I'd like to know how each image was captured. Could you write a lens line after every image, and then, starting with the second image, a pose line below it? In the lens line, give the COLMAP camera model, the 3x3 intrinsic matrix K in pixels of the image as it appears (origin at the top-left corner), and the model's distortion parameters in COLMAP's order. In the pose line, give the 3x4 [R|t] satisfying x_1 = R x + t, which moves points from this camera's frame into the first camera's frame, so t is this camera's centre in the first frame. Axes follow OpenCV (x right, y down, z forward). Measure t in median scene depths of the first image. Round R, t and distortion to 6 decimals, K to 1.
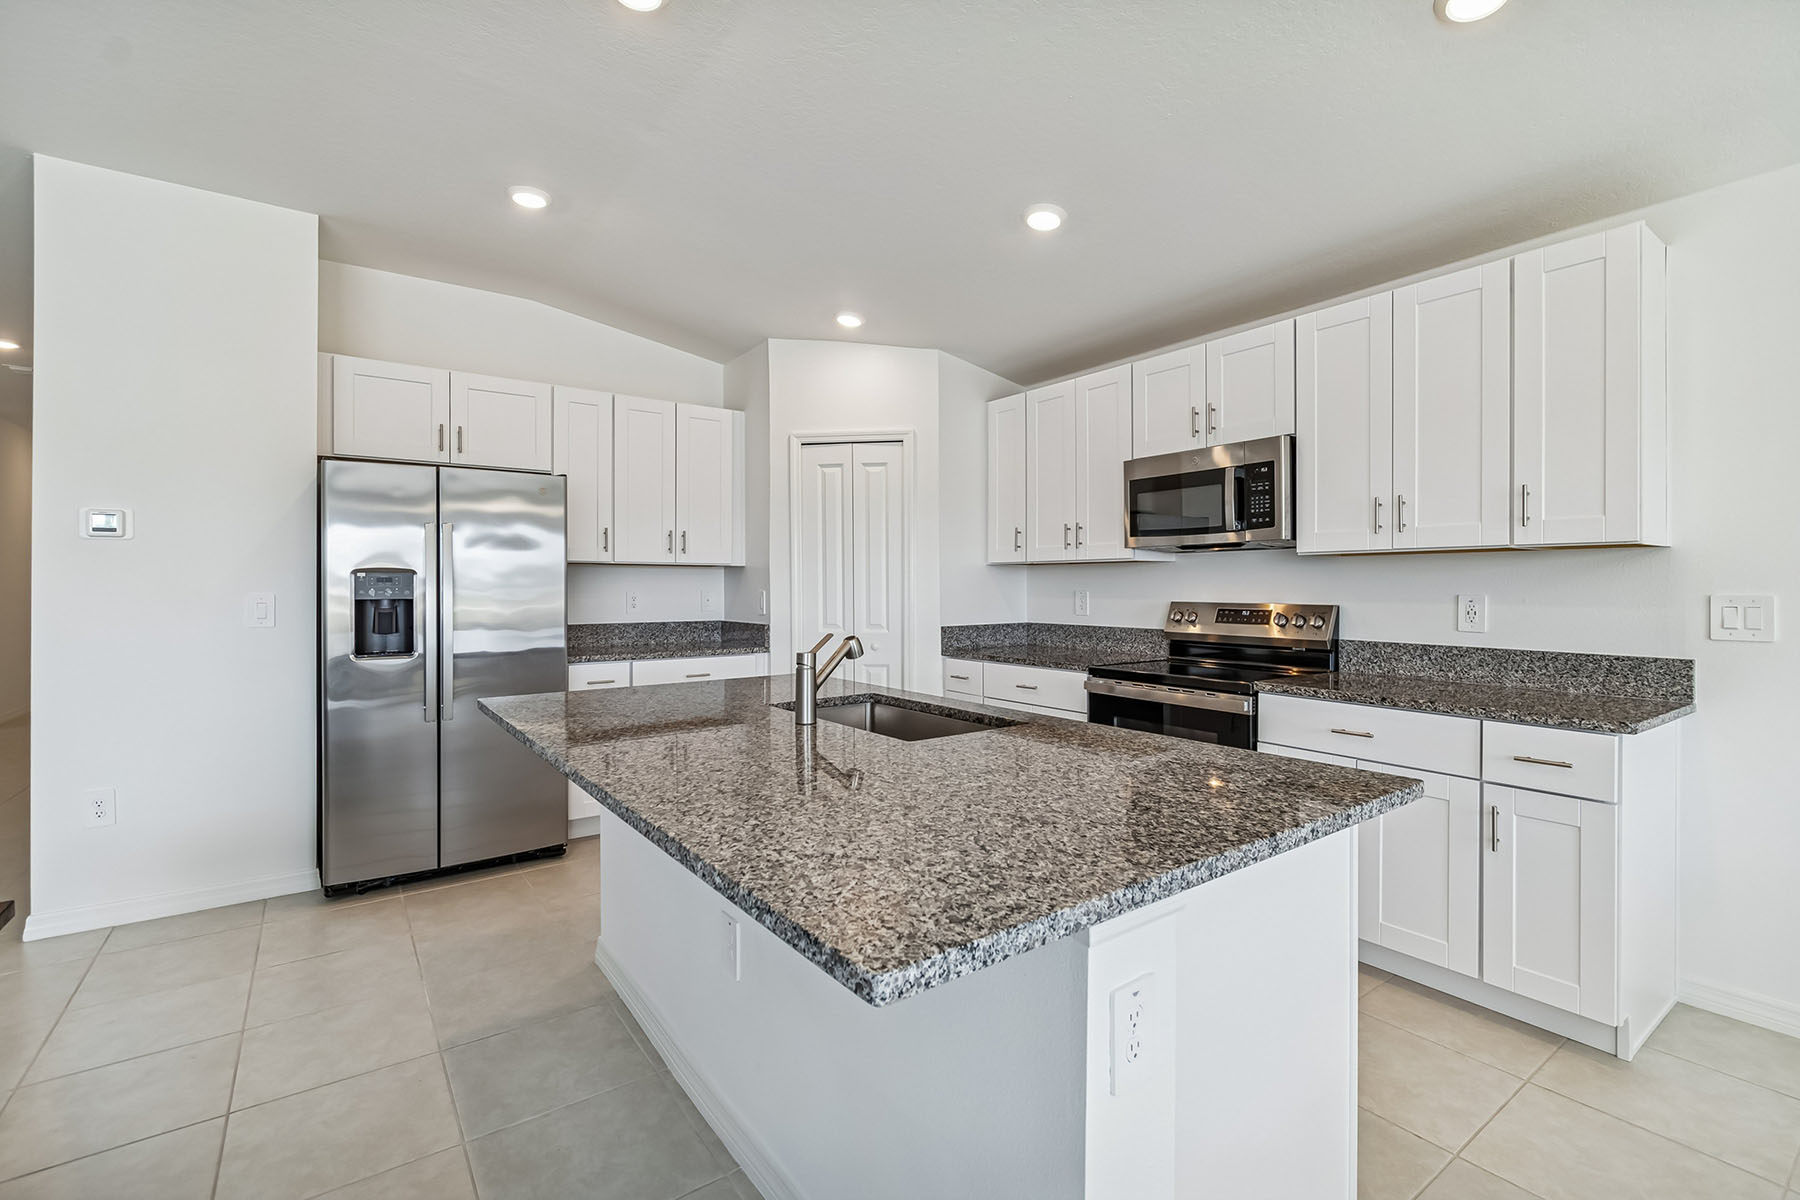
lens RADIAL K [[796.9, 0, 910.8], [0, 796.9, 586.8], [0, 0, 1]] dist [0.003634, -0.002547]
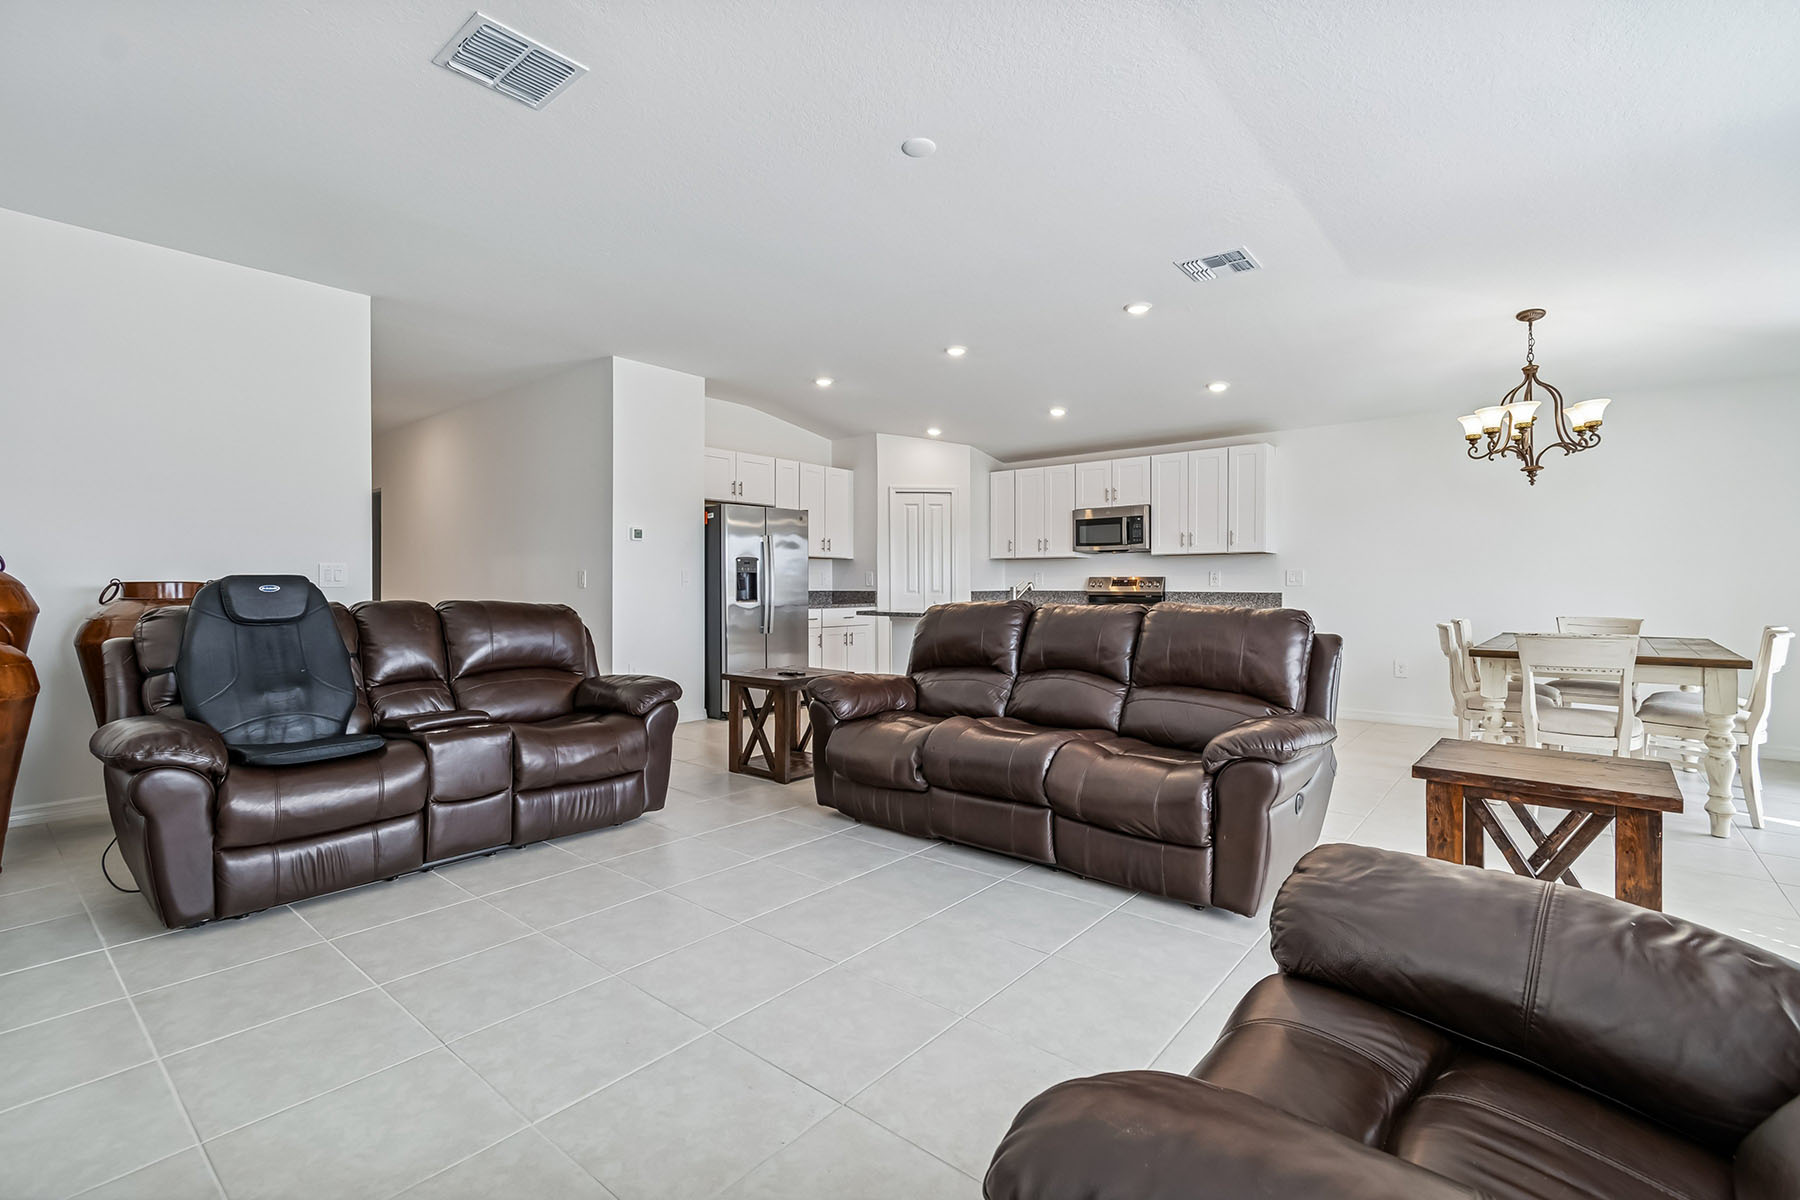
lens RADIAL K [[796.9, 0, 915.3], [0, 796.9, 600.0], [0, 0, 1]] dist [0.003634, -0.002547]
pose [[0.967723, -0.004264, 0.251979, -0.710376], [-0.000034, 0.999855, 0.017050, 0.047430], [-0.252015, -0.016508, 0.967583, -1.006352]]
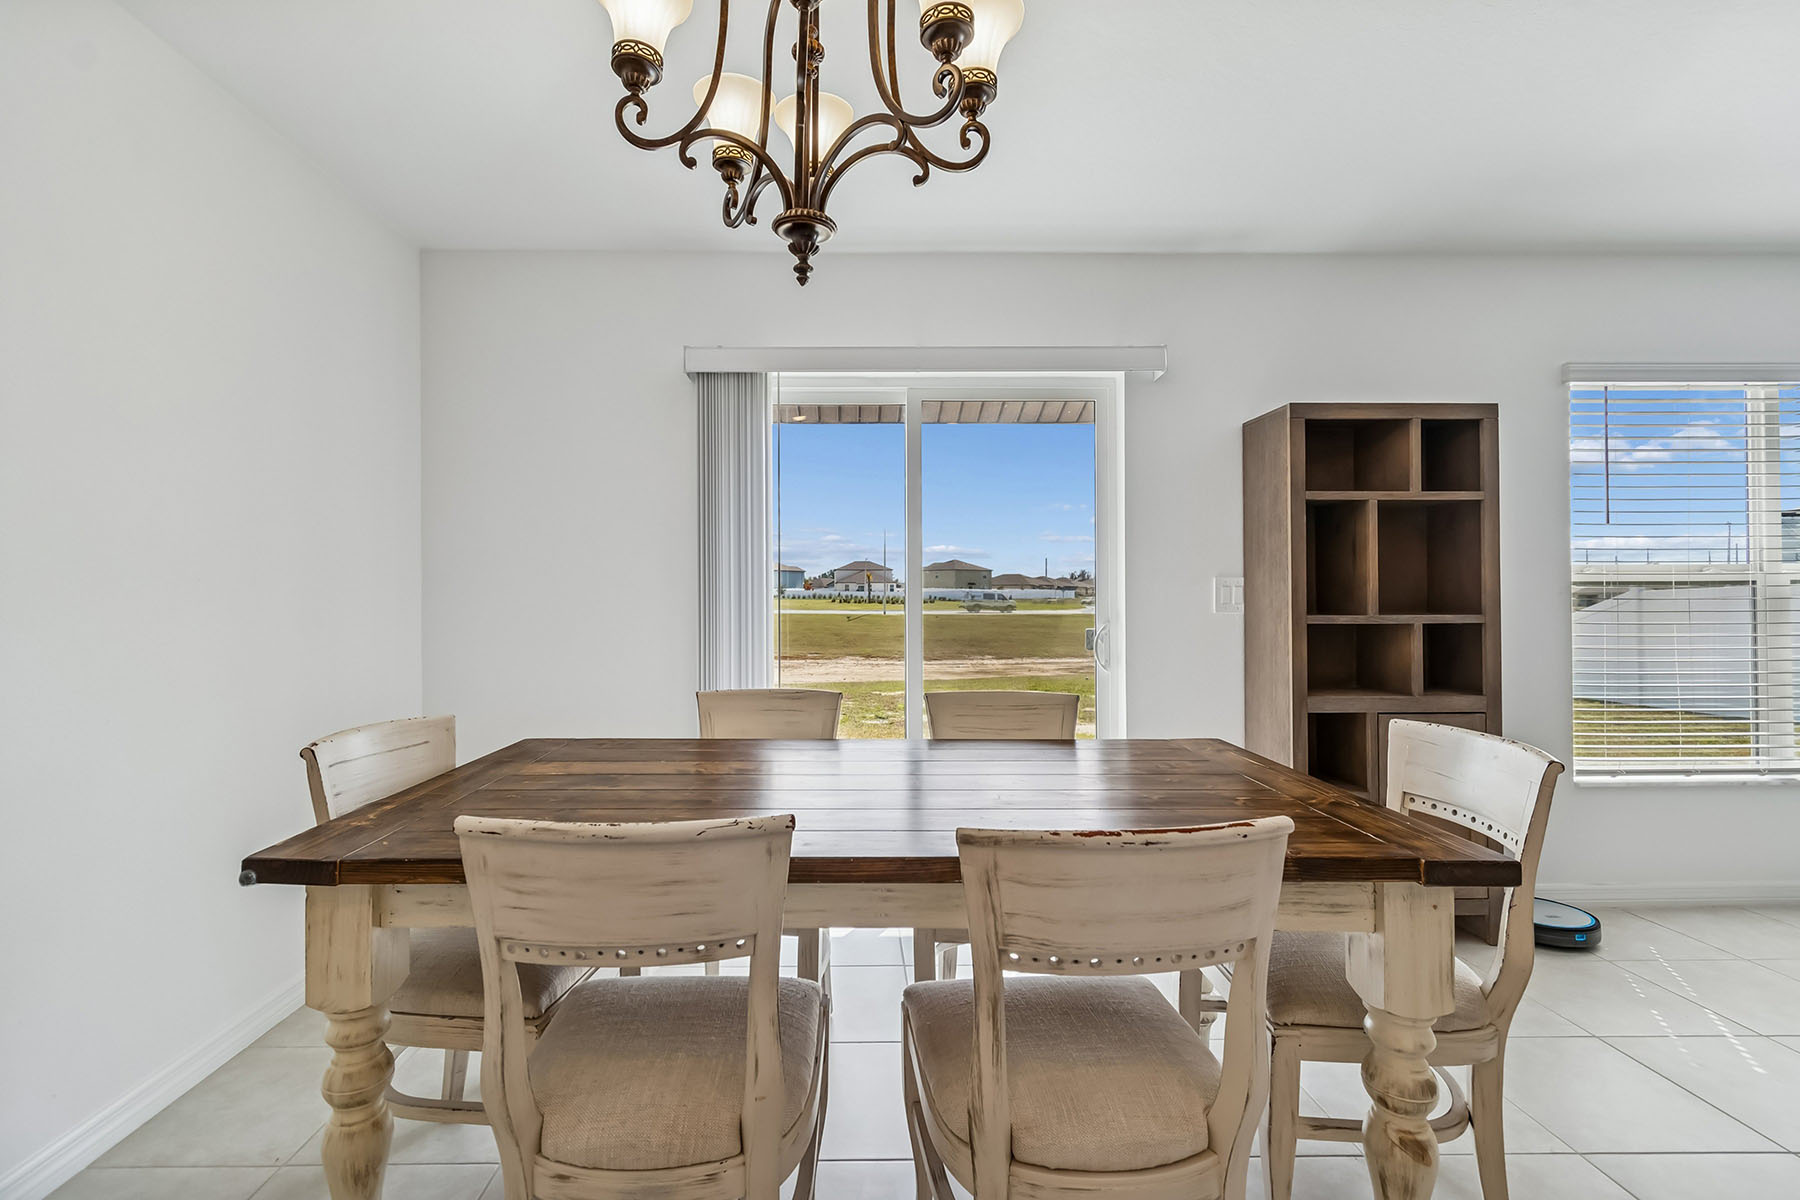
lens RADIAL K [[856.8, 0, 889.2], [0, 856.8, 602.8], [0, 0, 1]] dist [0.017953, 0.000199]
pose [[-0.826917, 0.007618, 0.562273, 0.358233], [0.006848, 0.999971, -0.003479, 0.037943], [-0.562283, 0.000974, -0.826945, 0.360765]]
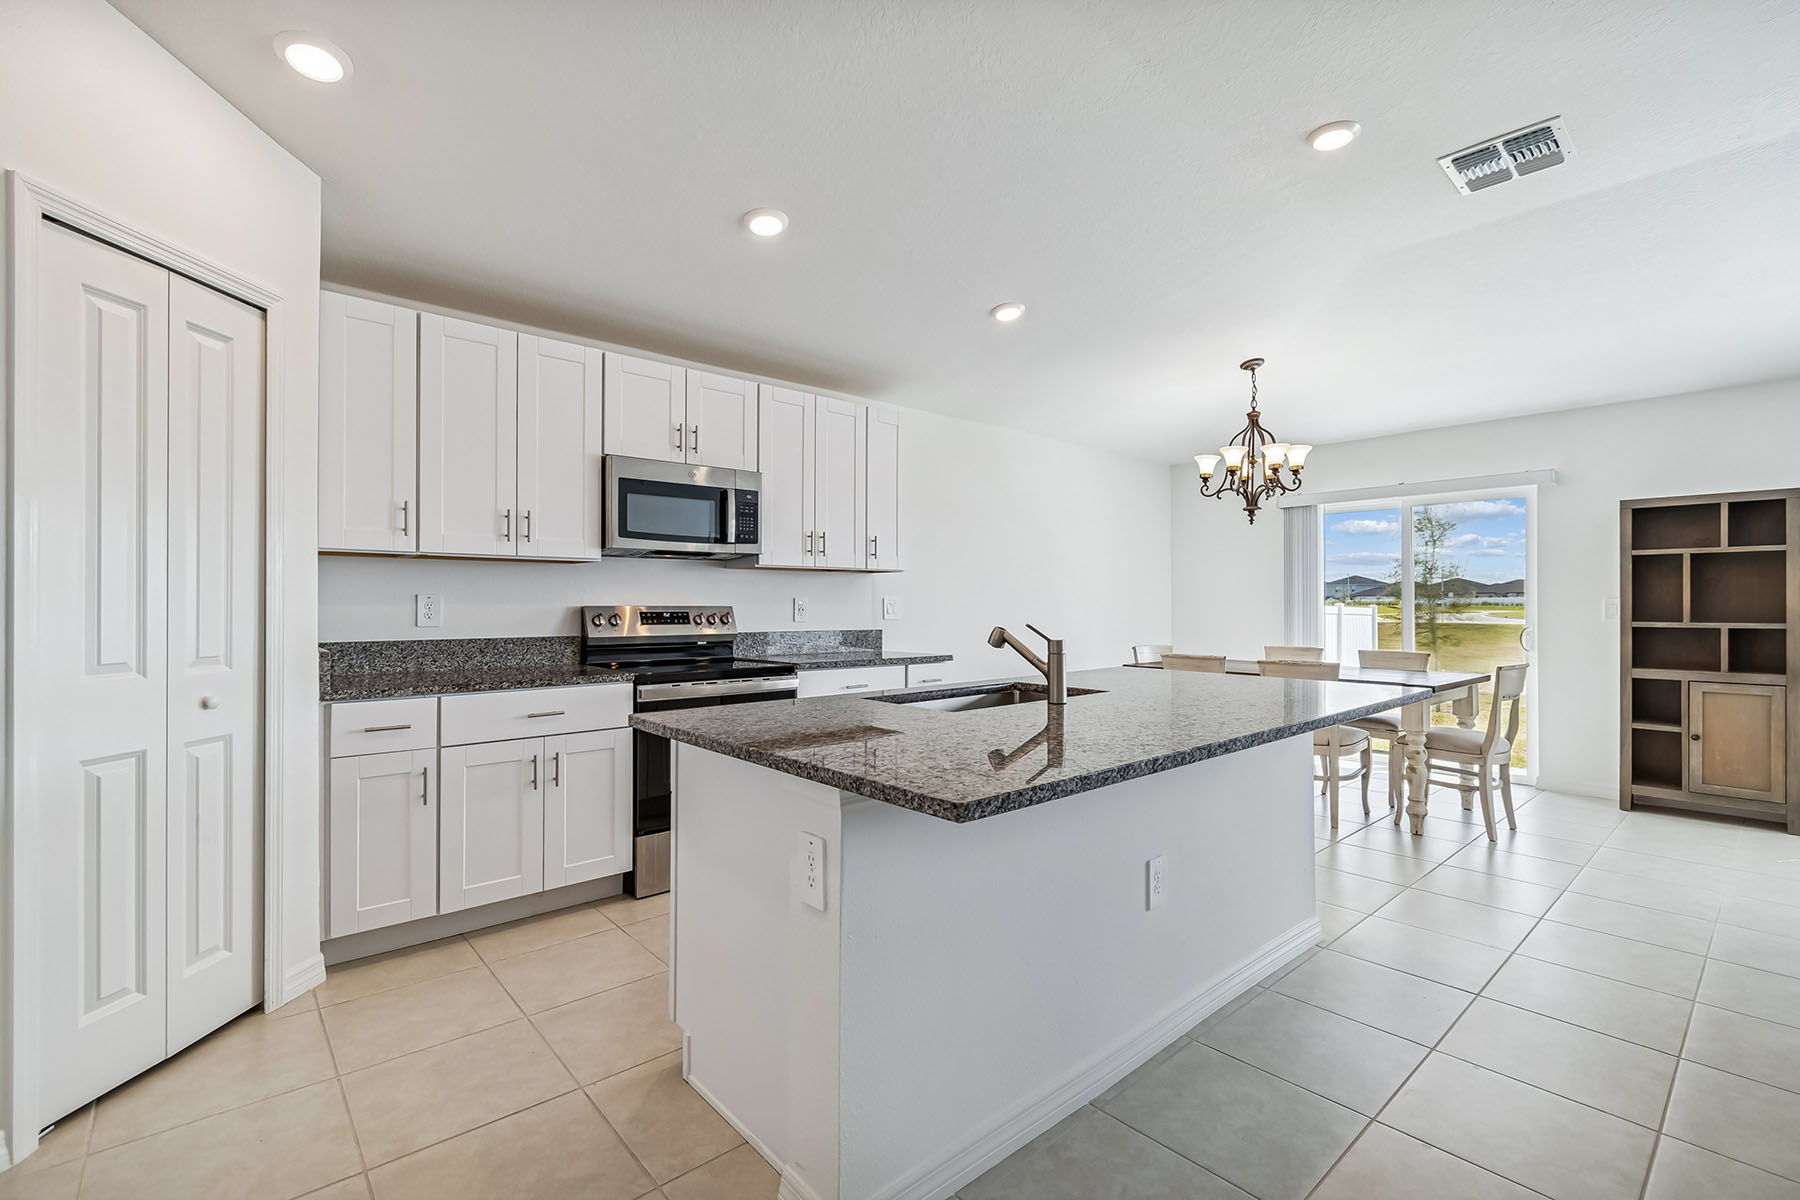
lens RADIAL K [[796.9, 0, 896.8], [0, 796.9, 593.9], [0, 0, 1]] dist [0.003634, -0.002547]
pose [[-0.085136, 0.014752, 0.996260, -0.727689], [0.001793, 0.999891, -0.014652, 0.020637], [-0.996368, 0.000539, -0.085153, 0.784212]]
